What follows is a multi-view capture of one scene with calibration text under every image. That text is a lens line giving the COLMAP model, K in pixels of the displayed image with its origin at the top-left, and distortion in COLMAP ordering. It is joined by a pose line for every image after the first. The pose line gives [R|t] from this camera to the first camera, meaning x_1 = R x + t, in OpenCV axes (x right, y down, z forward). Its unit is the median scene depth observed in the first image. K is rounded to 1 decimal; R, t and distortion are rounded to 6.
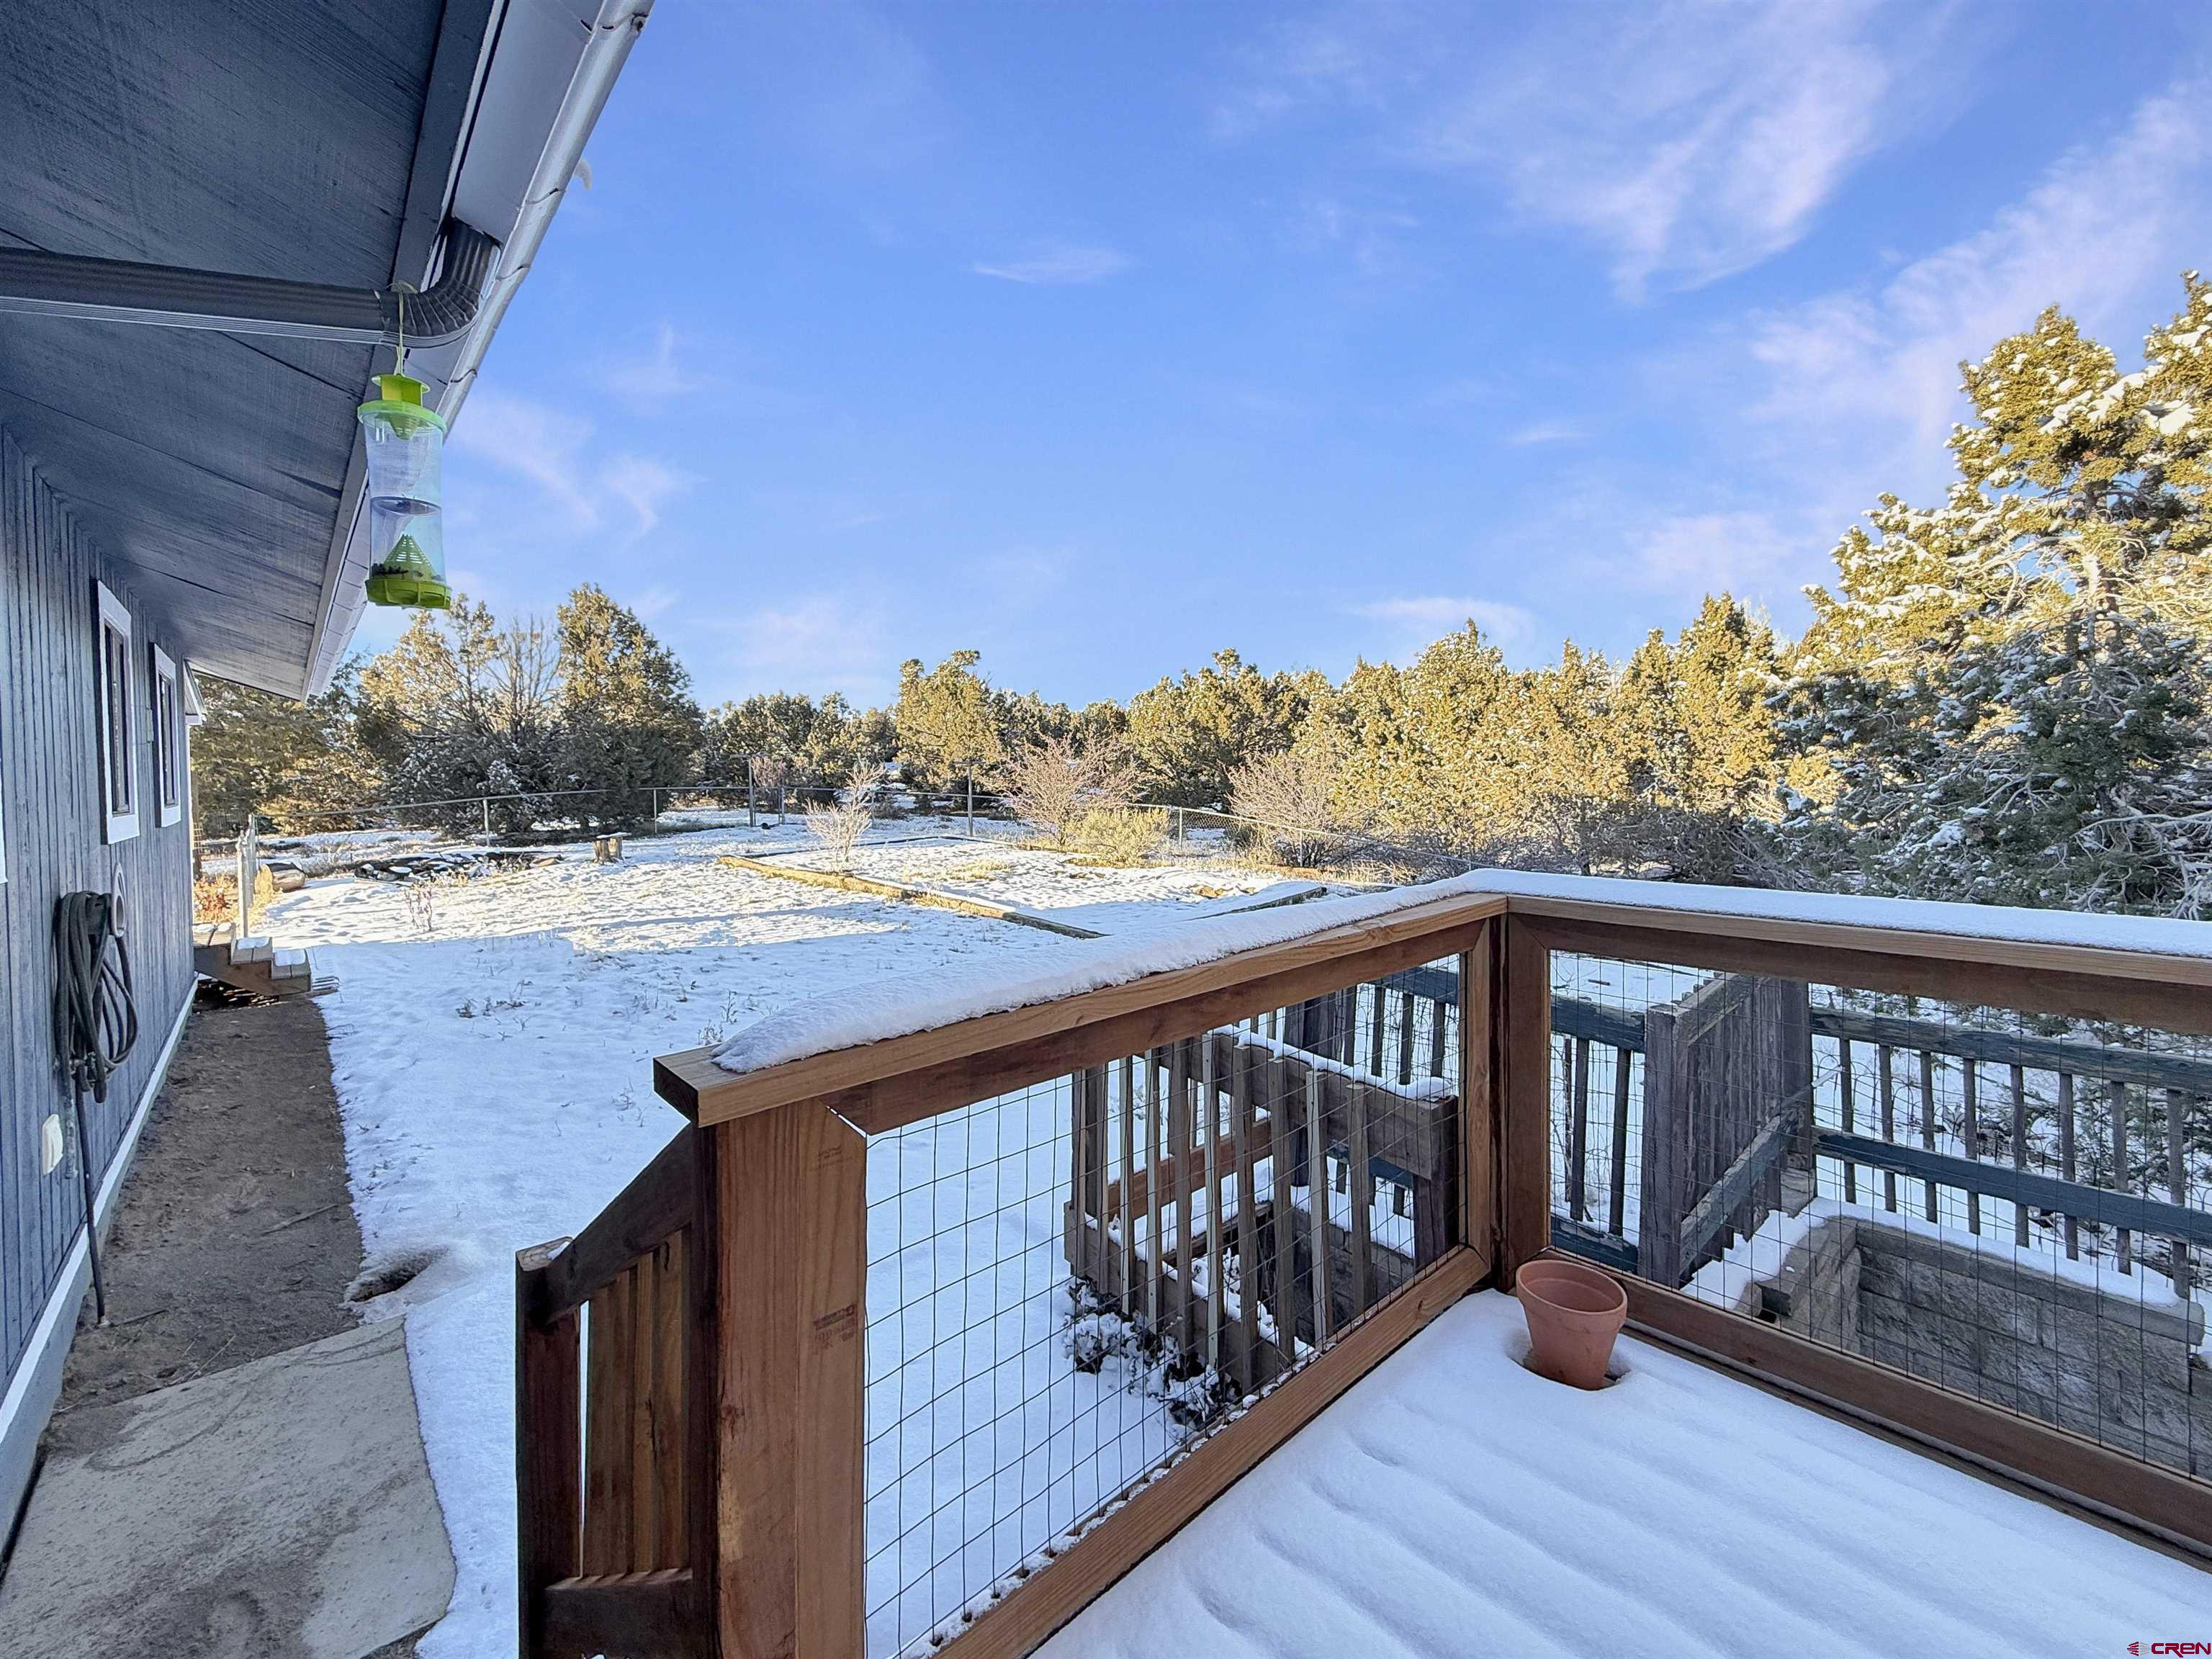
lens RADIAL K [[894.6, 0, 1111.7], [0, 894.6, 806.7], [0, 0, 1]] dist [-0.001378, -0.000472]
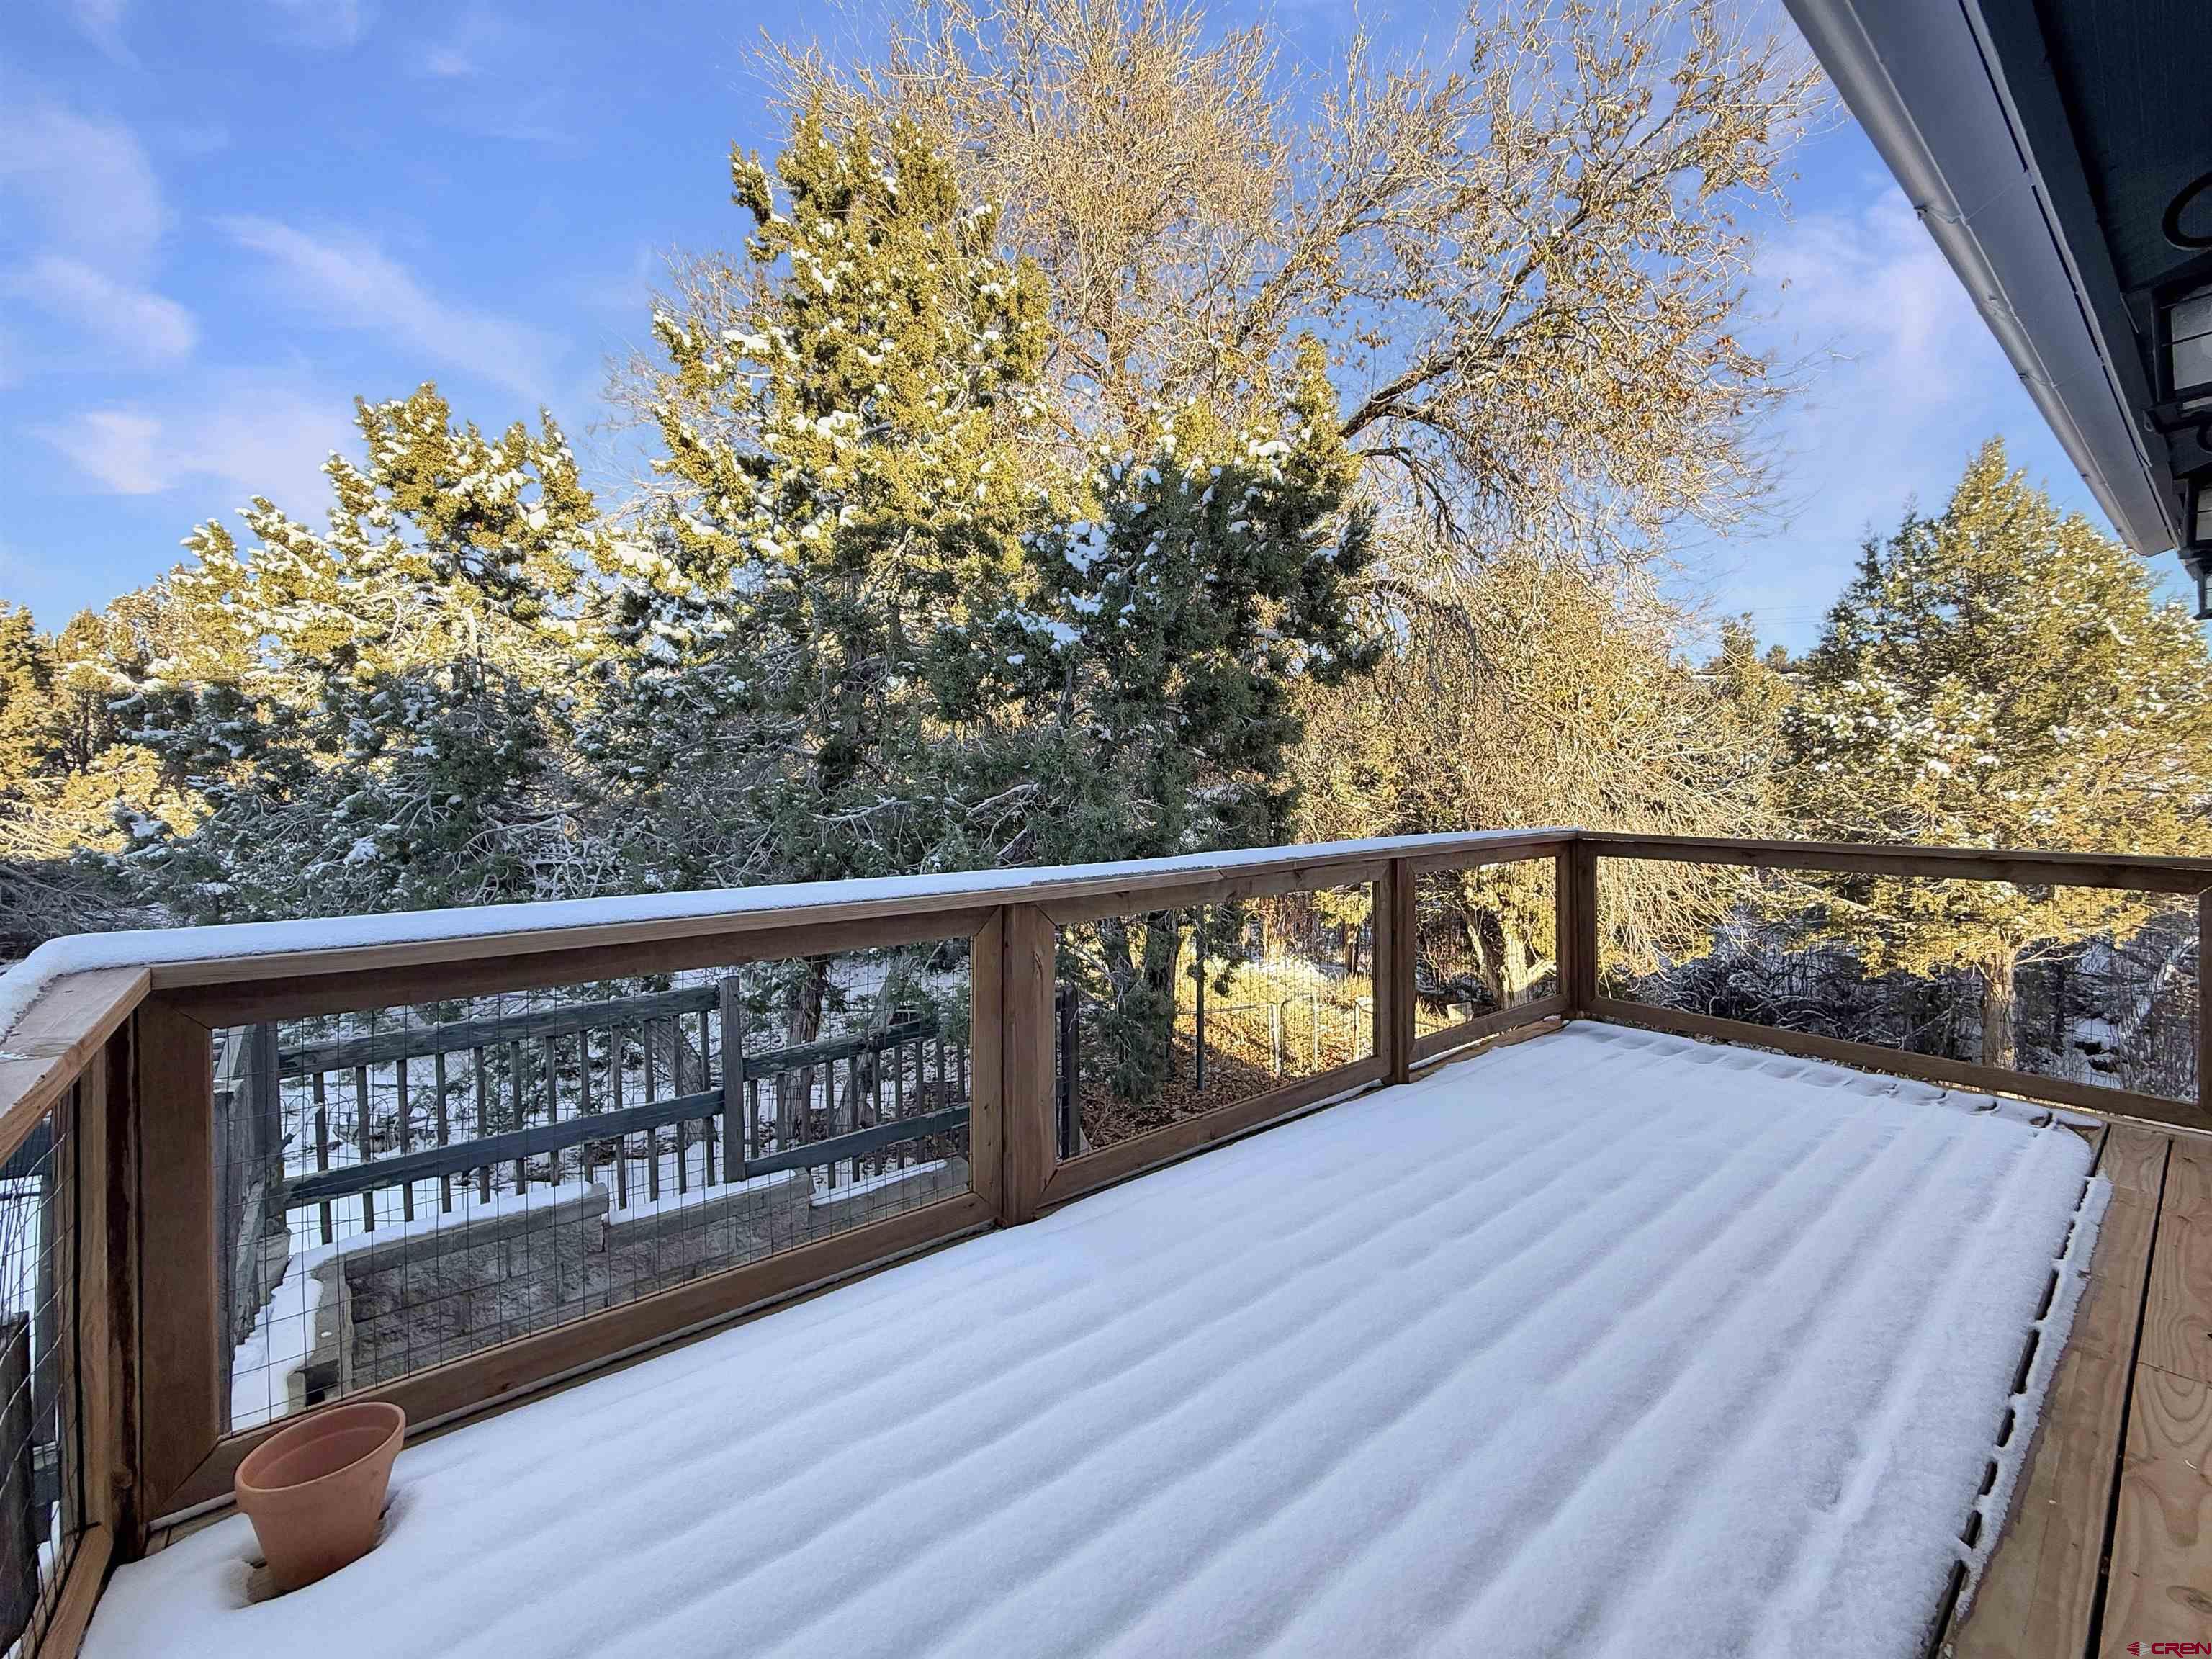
lens RADIAL K [[926.7, 0, 1103.4], [0, 926.7, 809.8], [0, 0, 1]] dist [-0.001706, -0.000414]
pose [[0.070245, -0.023128, 0.997262, -0.071186], [0.042382, 0.998898, 0.020181, -0.002373], [-0.996629, 0.040848, 0.071148, 0.072422]]
